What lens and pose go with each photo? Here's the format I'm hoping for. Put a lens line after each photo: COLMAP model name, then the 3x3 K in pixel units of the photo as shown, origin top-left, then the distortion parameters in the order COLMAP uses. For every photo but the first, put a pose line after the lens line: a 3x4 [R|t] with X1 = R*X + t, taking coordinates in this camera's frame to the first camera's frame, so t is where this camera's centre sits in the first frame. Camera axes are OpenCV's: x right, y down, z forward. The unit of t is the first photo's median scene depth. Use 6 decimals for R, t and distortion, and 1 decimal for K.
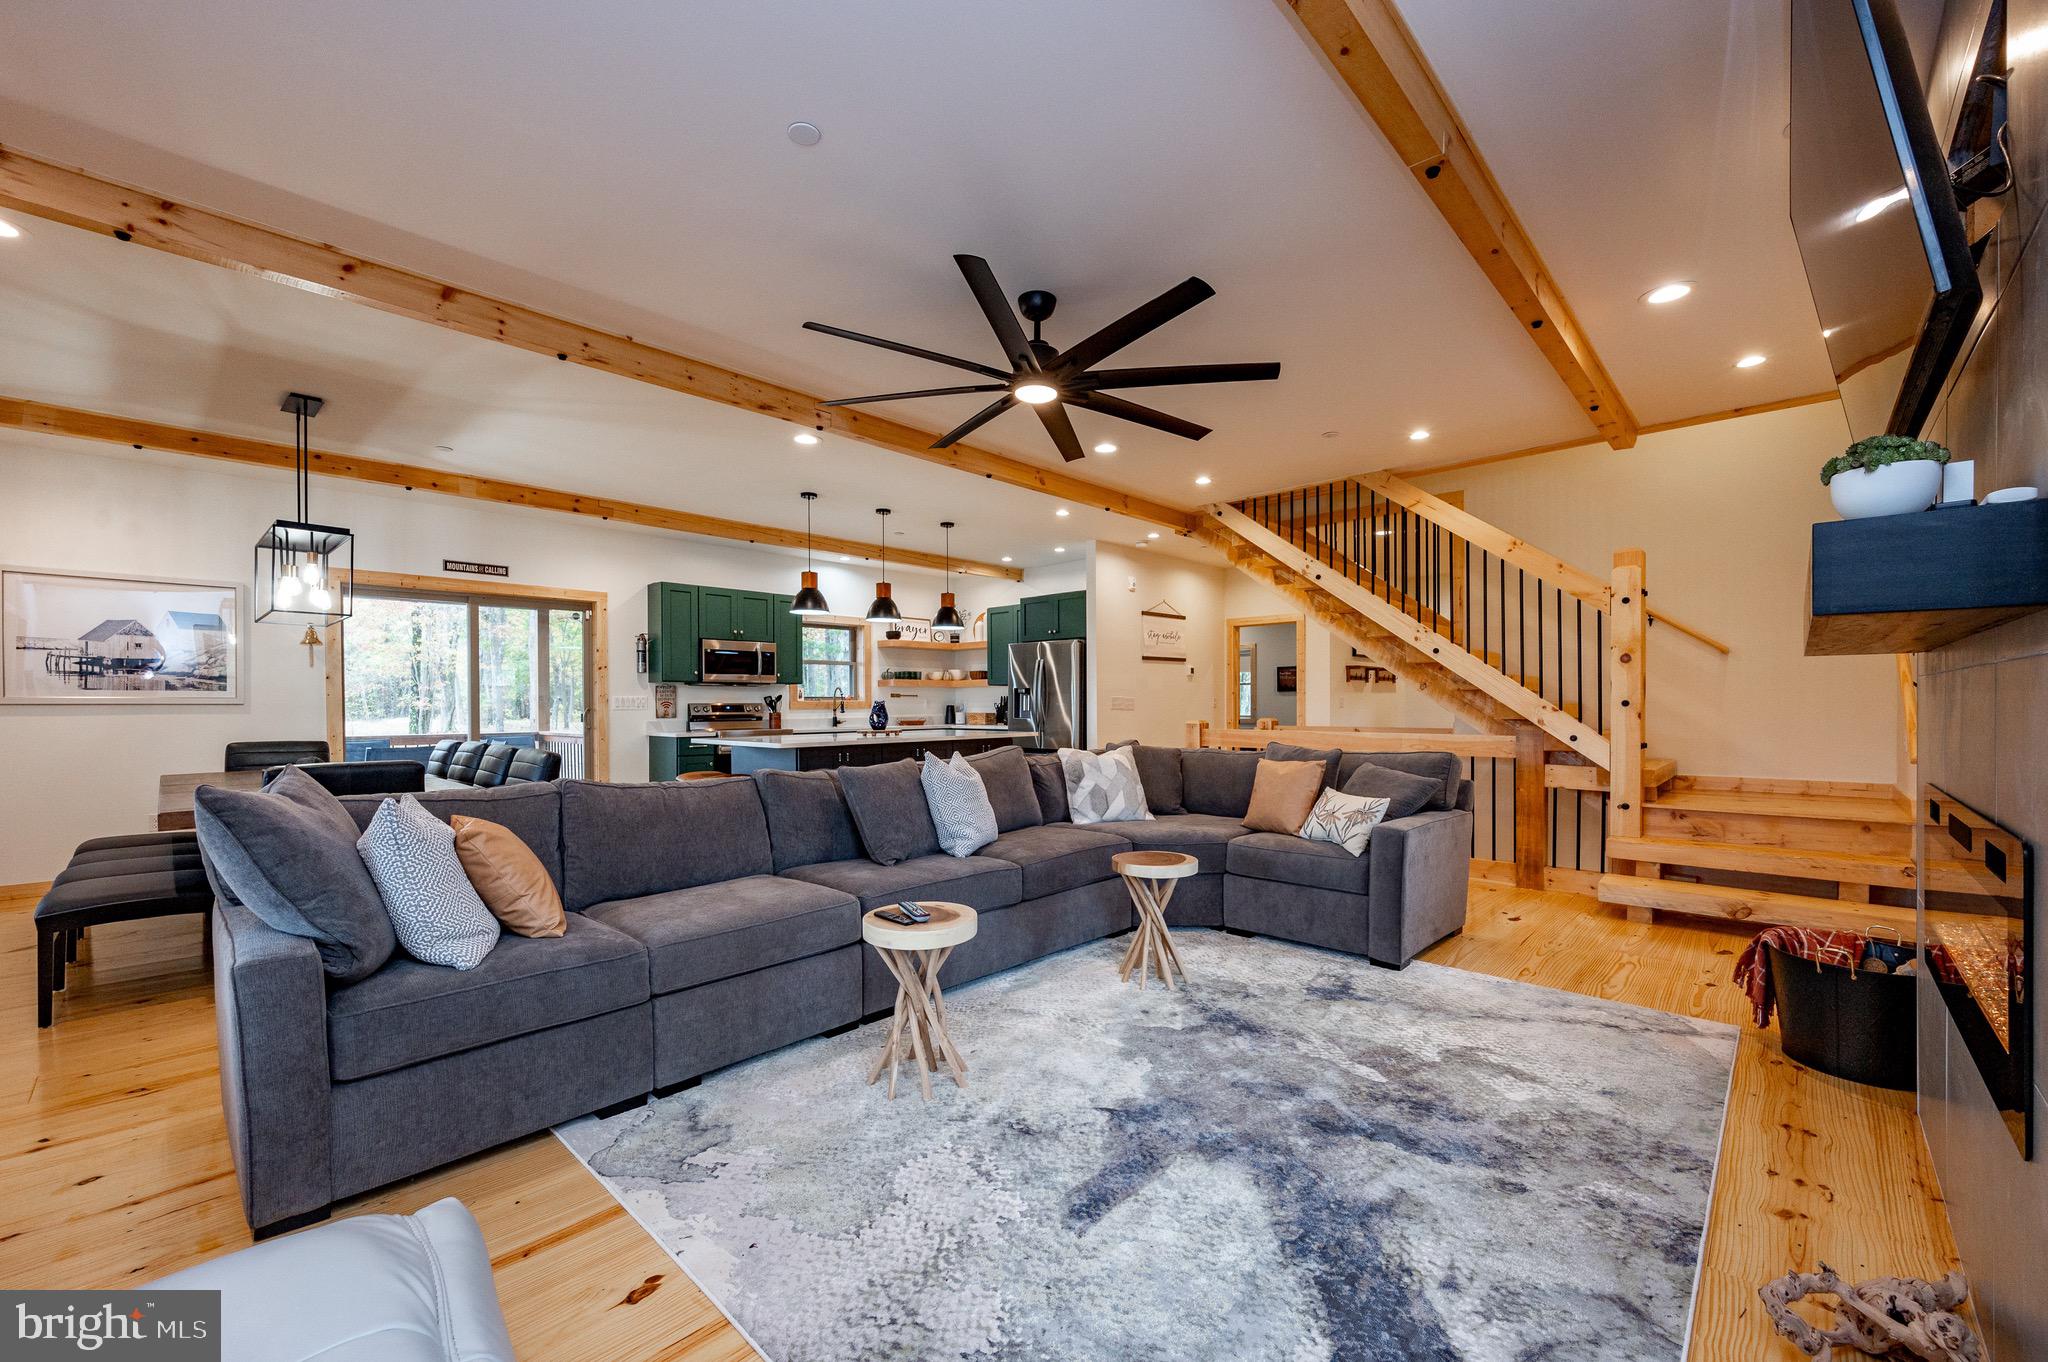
lens RADIAL K [[817.1, 0, 1021.8], [0, 817.1, 711.8], [0, 0, 1]] dist [-0.006742, 0.000443]
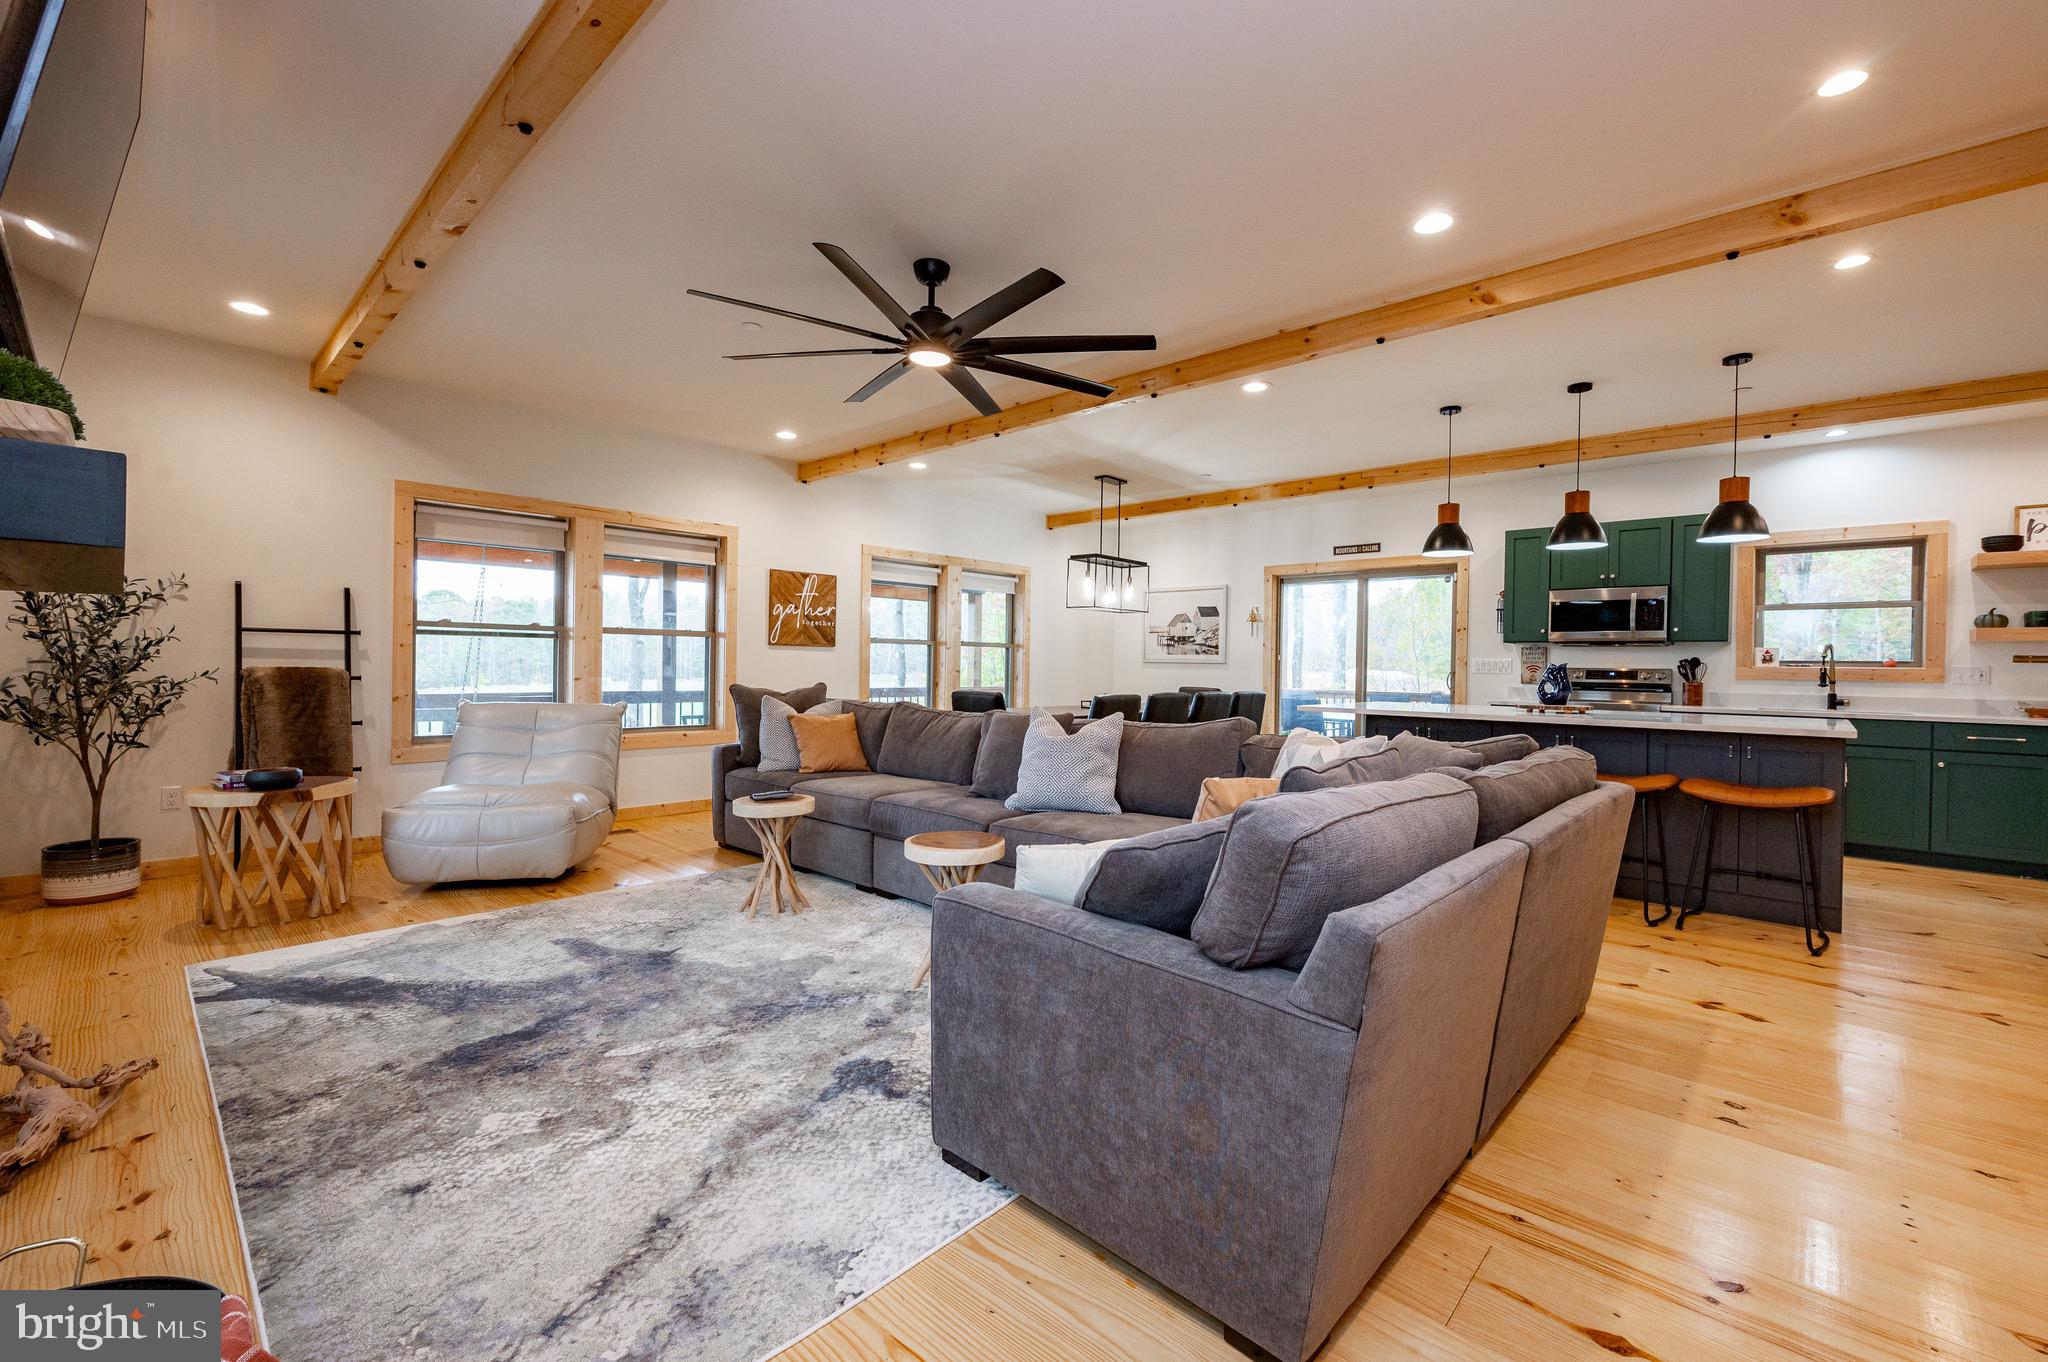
lens RADIAL K [[847.5, 0, 1057.4], [0, 847.5, 669.7], [0, 0, 1]] dist [0.001244, -0.000160]
pose [[0.026320, 0.010100, -0.999603, 0.478362], [-0.025018, 0.999642, 0.009441, -0.003926], [0.999340, 0.024759, 0.026563, 0.495600]]
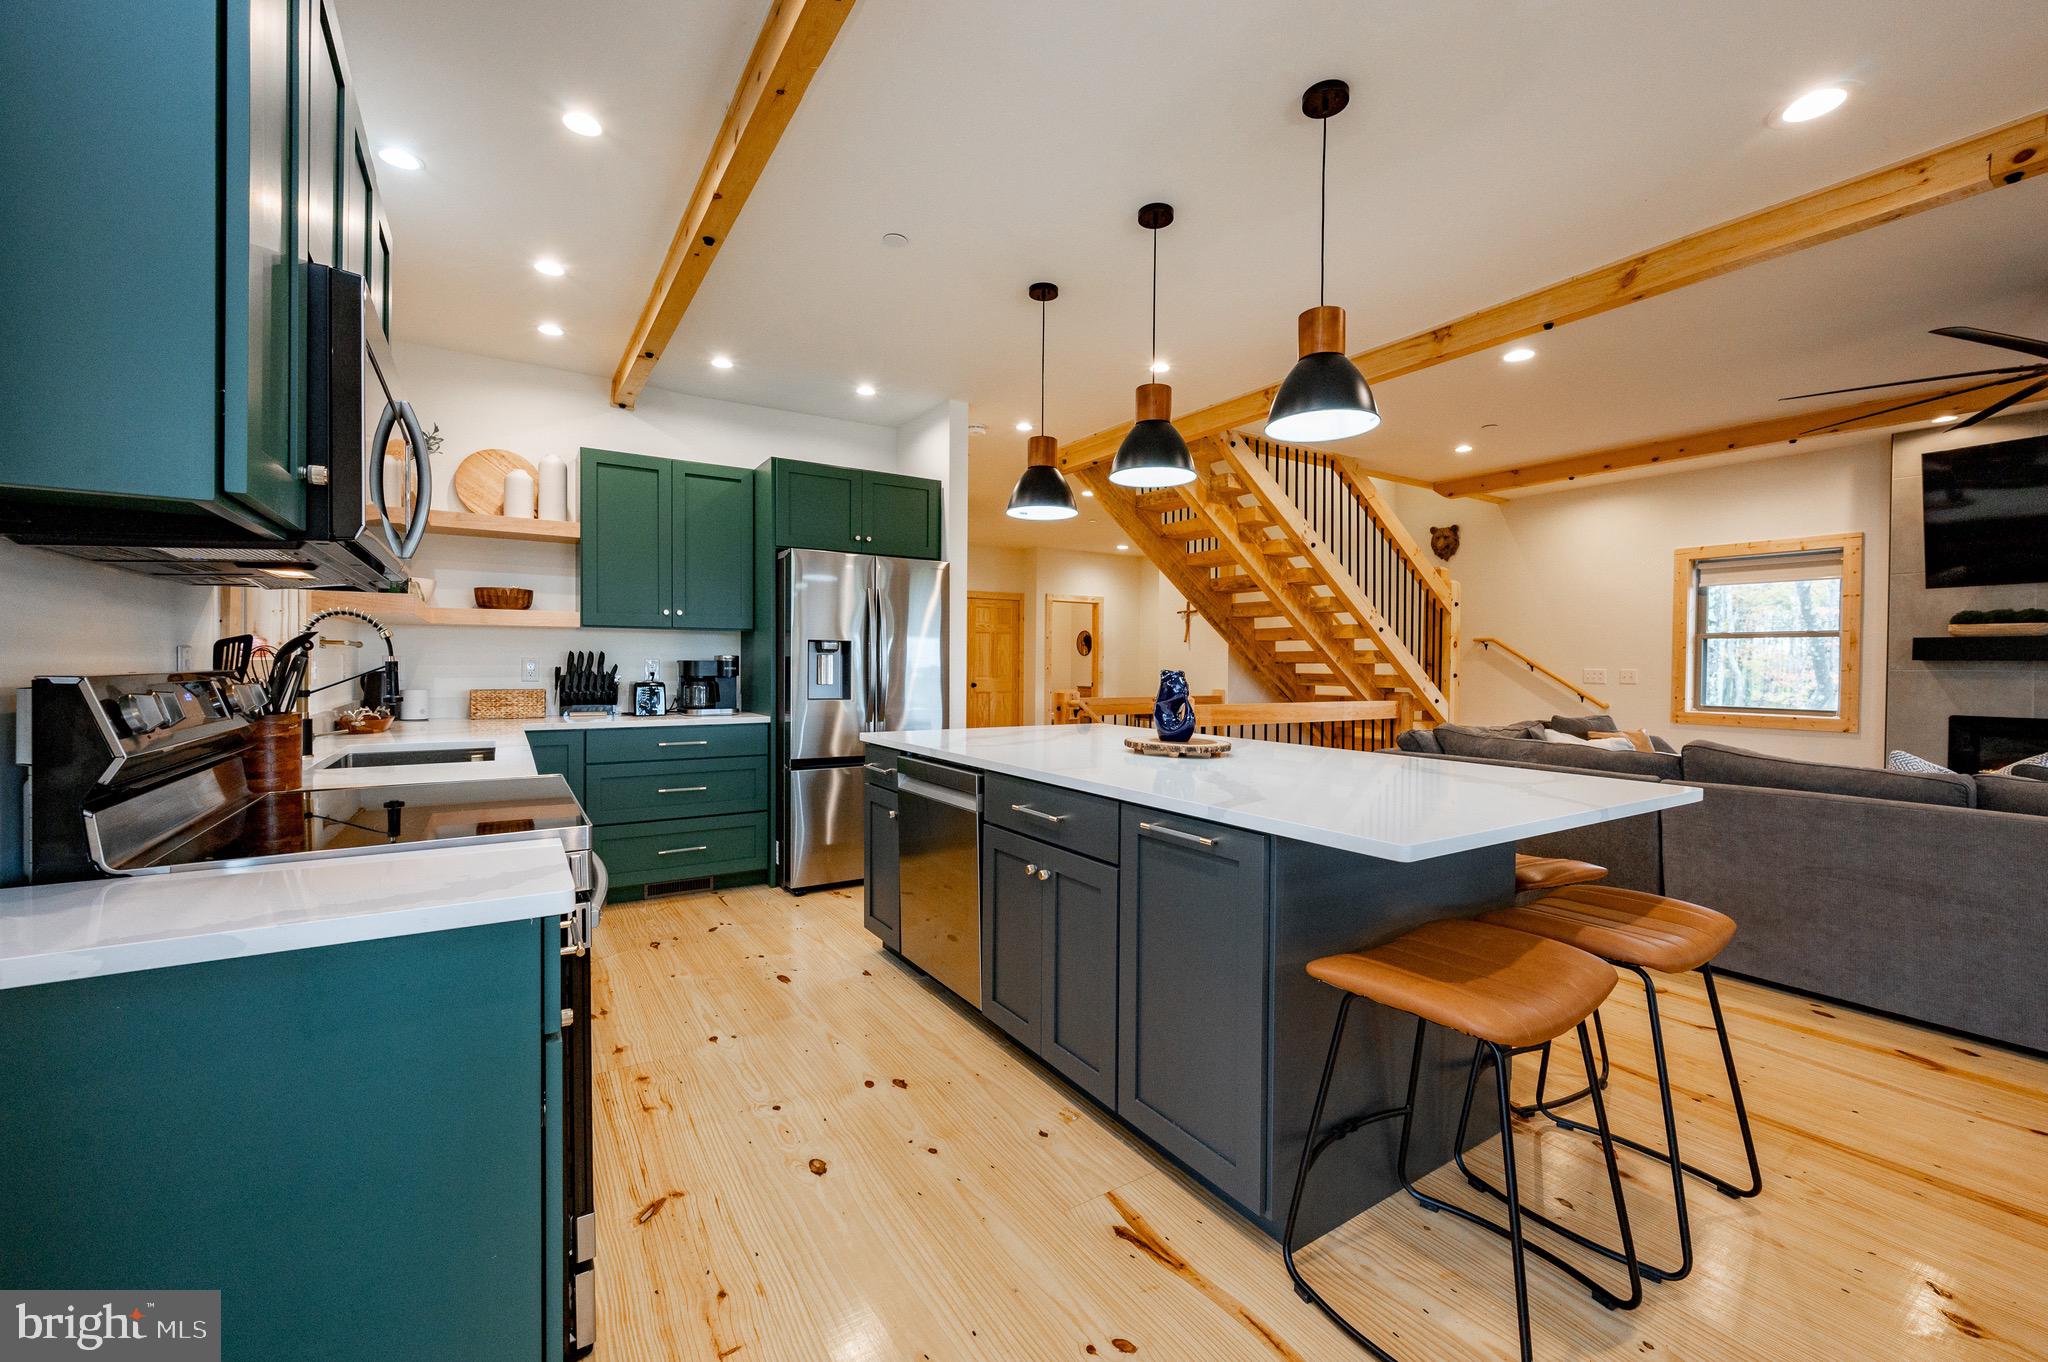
lens RADIAL K [[828.3, 0, 1031.1], [0, 828.3, 669.2], [0, 0, 1]] dist [-0.000342, -0.000078]
pose [[0.239120, 0.000862, 0.970990, -0.540837], [-0.001272, 0.999999, -0.000575, -0.012548], [-0.970989, -0.001098, 0.239121, 0.865288]]
